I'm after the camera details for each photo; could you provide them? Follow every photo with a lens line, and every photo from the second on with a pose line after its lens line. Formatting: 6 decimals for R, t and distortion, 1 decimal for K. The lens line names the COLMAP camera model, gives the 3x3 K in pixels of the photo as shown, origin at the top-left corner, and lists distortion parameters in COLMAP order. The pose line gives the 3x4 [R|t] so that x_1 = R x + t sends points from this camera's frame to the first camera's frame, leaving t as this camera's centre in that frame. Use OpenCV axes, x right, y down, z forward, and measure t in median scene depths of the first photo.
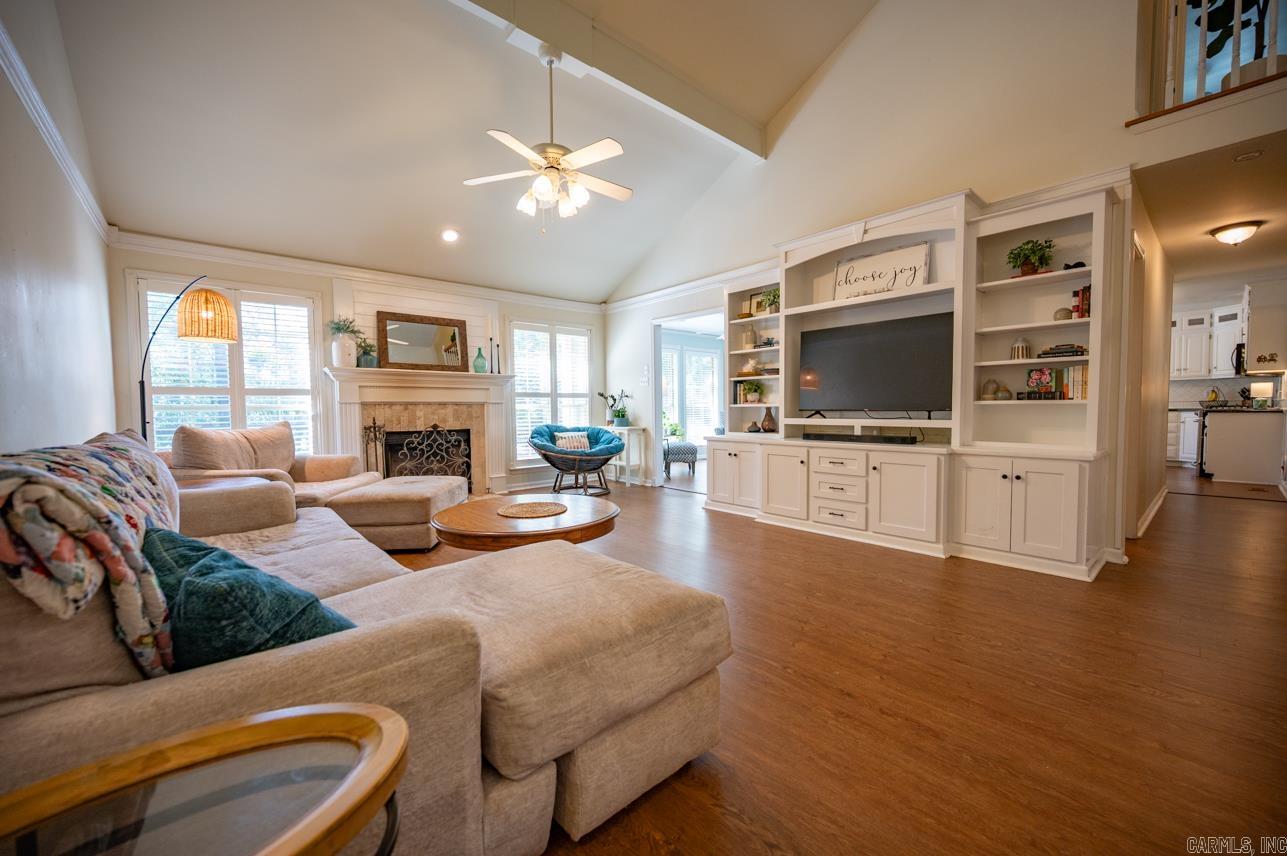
lens RADIAL K [[506.0, 0, 651.7], [0, 506.0, 431.2], [0, 0, 1]] dist [0.000392, -0.000383]
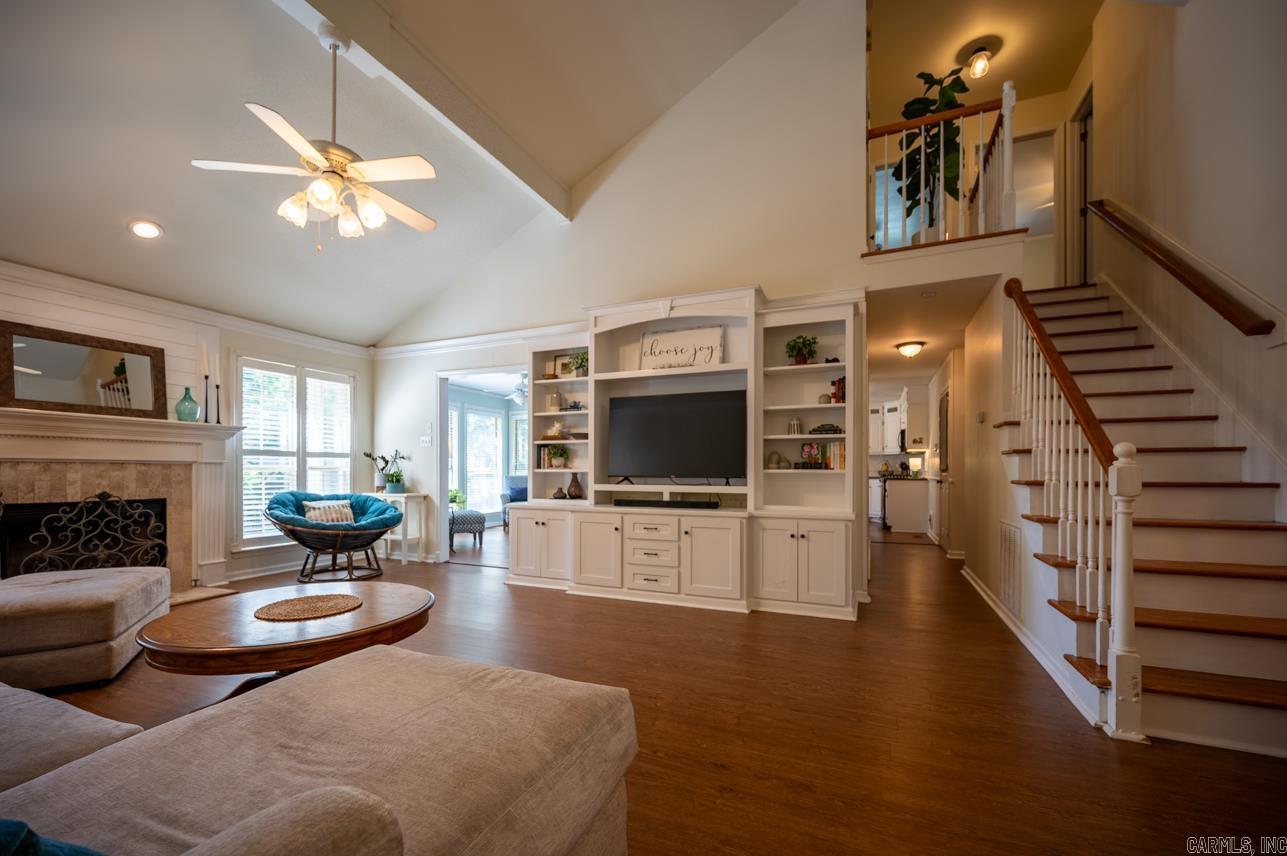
lens RADIAL K [[520.9, 0, 651.5], [0, 520.9, 470.6], [0, 0, 1]] dist [-0.000419, -0.000138]
pose [[0.903028, 0.011927, 0.429415, -0.063139], [0.008899, 0.998881, -0.046457, -0.003840], [-0.429489, 0.045773, 0.901912, 0.040626]]
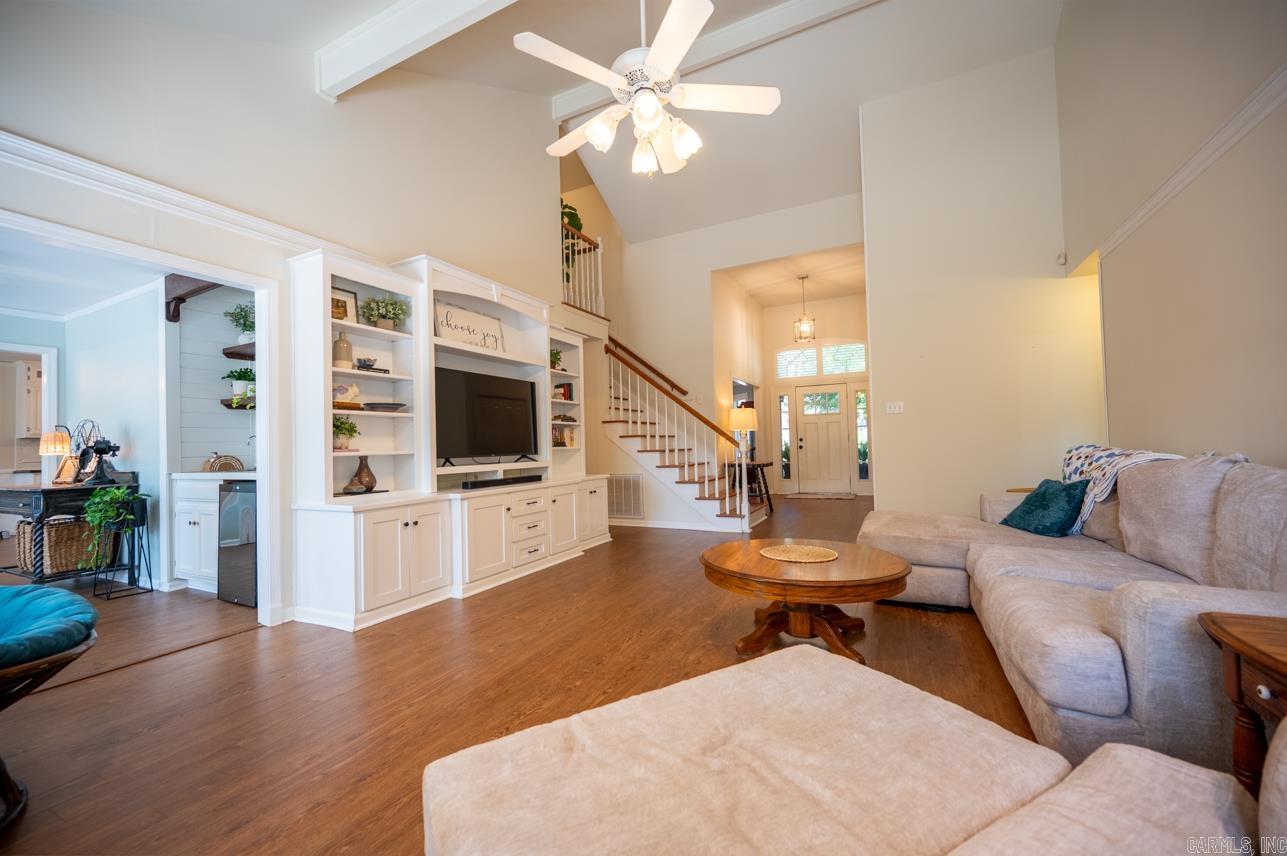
lens RADIAL K [[506.0, 0, 651.7], [0, 506.0, 431.2], [0, 0, 1]] dist [0.000392, -0.000383]
pose [[-0.377205, 0.045753, 0.924999, -0.568921], [0.075059, 0.997004, -0.018706, -0.039207], [-0.923083, 0.062373, -0.379508, 0.894731]]
